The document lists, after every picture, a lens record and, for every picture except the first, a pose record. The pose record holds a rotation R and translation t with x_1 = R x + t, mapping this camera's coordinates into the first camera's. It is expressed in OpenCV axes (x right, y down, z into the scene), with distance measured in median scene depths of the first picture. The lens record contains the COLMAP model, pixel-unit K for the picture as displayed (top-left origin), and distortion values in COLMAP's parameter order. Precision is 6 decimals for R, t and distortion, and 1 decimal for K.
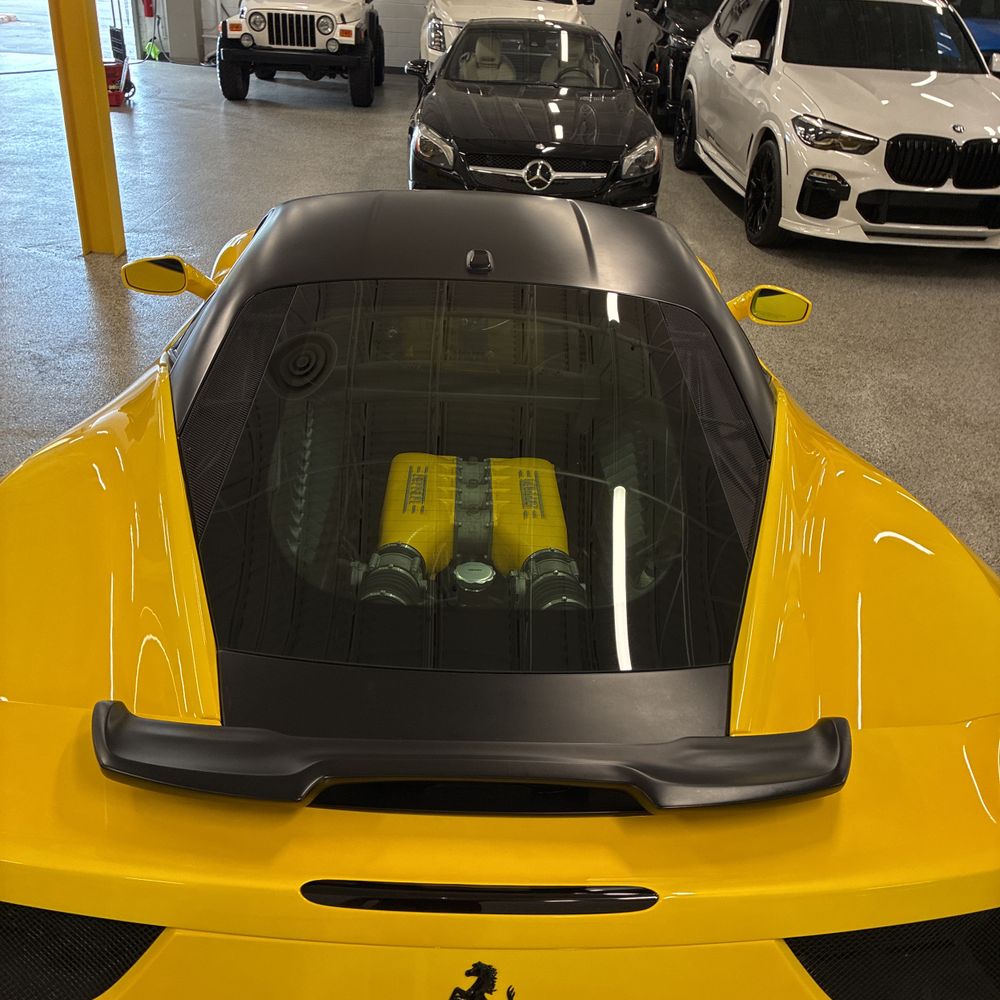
lens RADIAL K [[1009.8, 0, 494.7], [0, 1009.8, 498.8], [0, 0, 1]] dist [0.023762, 0.000000]
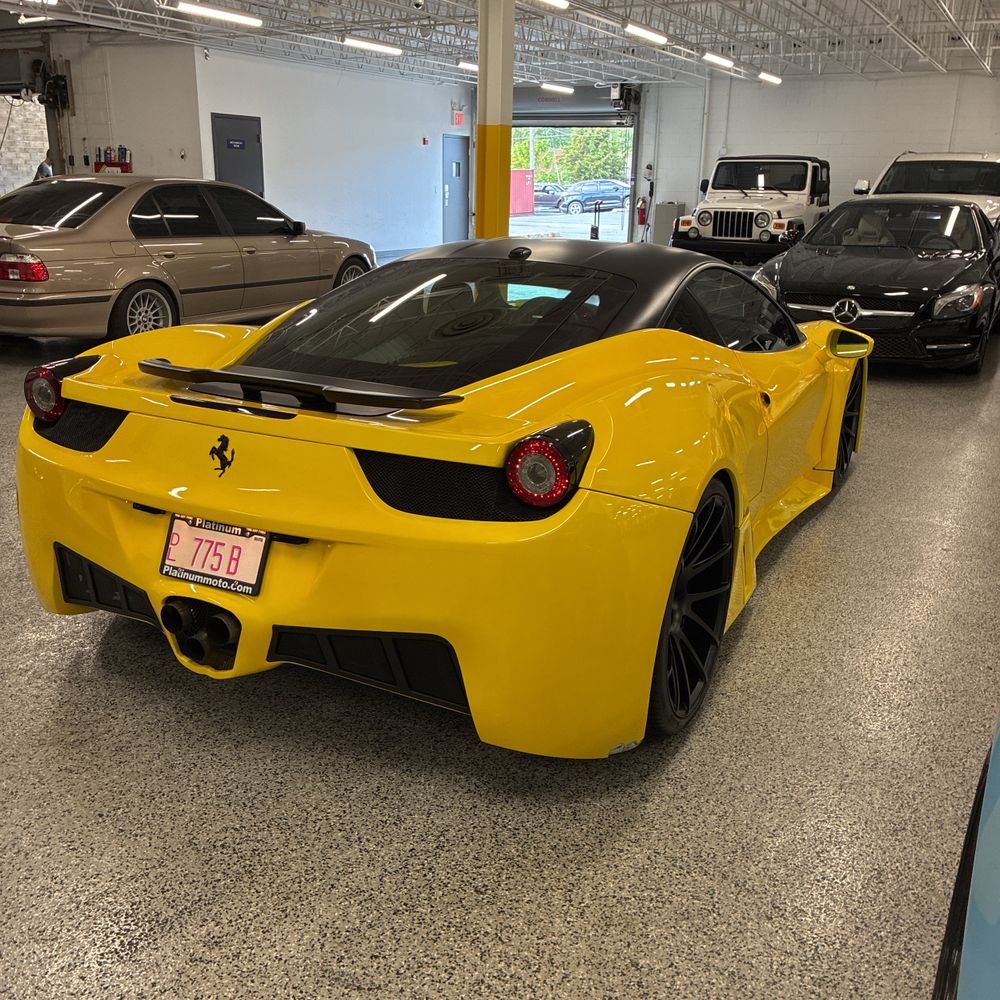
lens RADIAL K [[1009.8, 0, 506.5], [0, 1009.8, 498.7], [0, 0, 1]] dist [0.023762, 0.000000]
pose [[0.880755, 0.109930, -0.460637, 0.207959], [-0.200735, 0.967642, -0.152887, 0.107680], [0.428925, 0.227122, 0.874322, -0.083414]]
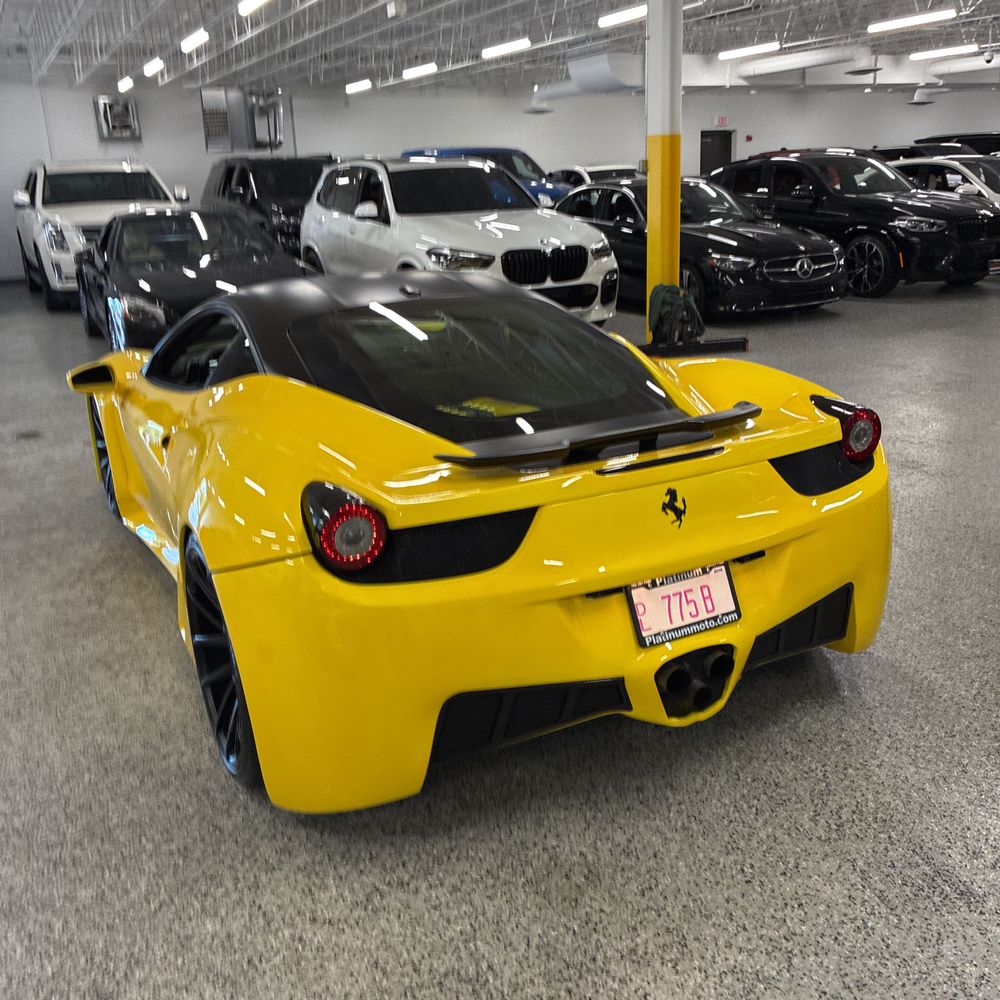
lens RADIAL K [[1009.8, 0, 506.0], [0, 1009.8, 505.6], [0, 0, 1]] dist [0.023762, 0.000000]
pose [[0.891390, -0.220824, 0.395803, -0.164359], [0.283749, 0.952863, -0.107417, 0.084623], [-0.353426, 0.208059, 0.912032, -0.119688]]
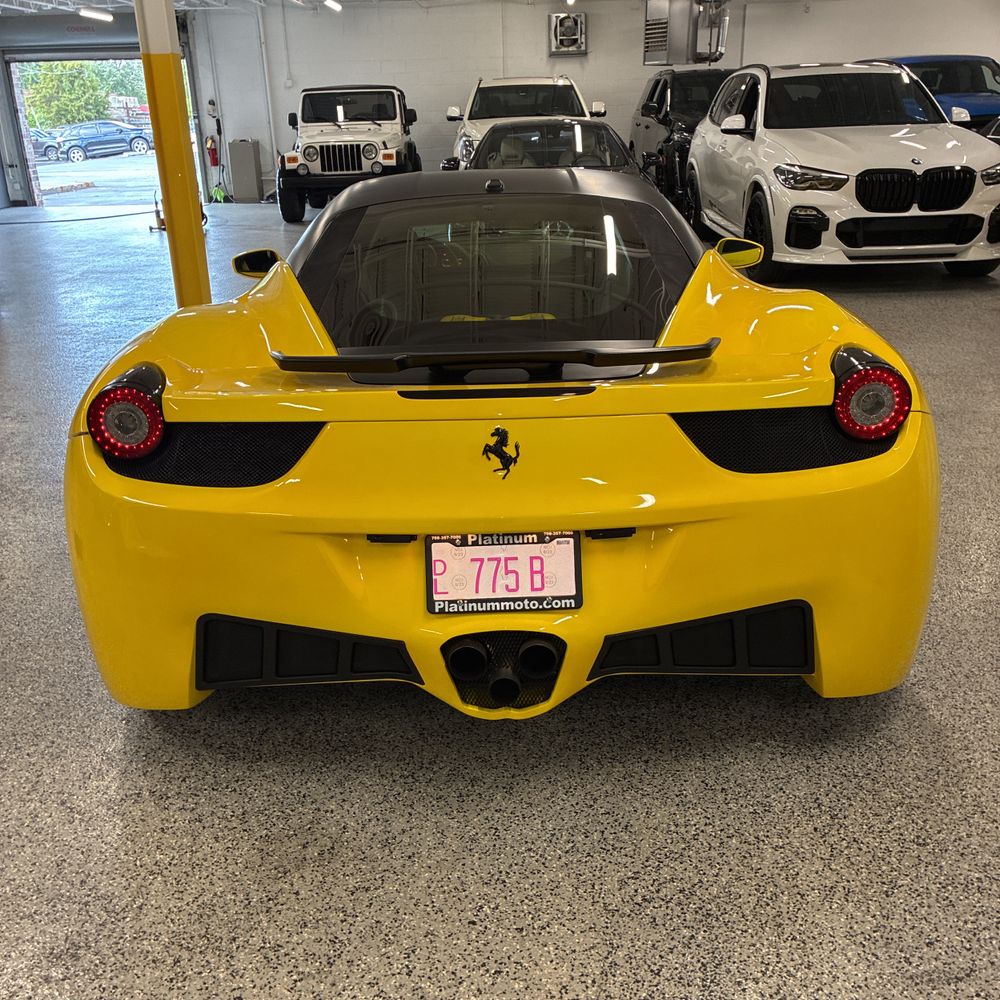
lens RADIAL K [[1009.8, 0, 497.4], [0, 1009.8, 501.8], [0, 0, 1]] dist [0.023762, 0.000000]
pose [[0.996608, -0.065895, -0.049306, 0.008470], [0.059223, 0.990219, -0.126326, 0.108953], [0.057148, 0.122977, 0.990763, -0.100566]]
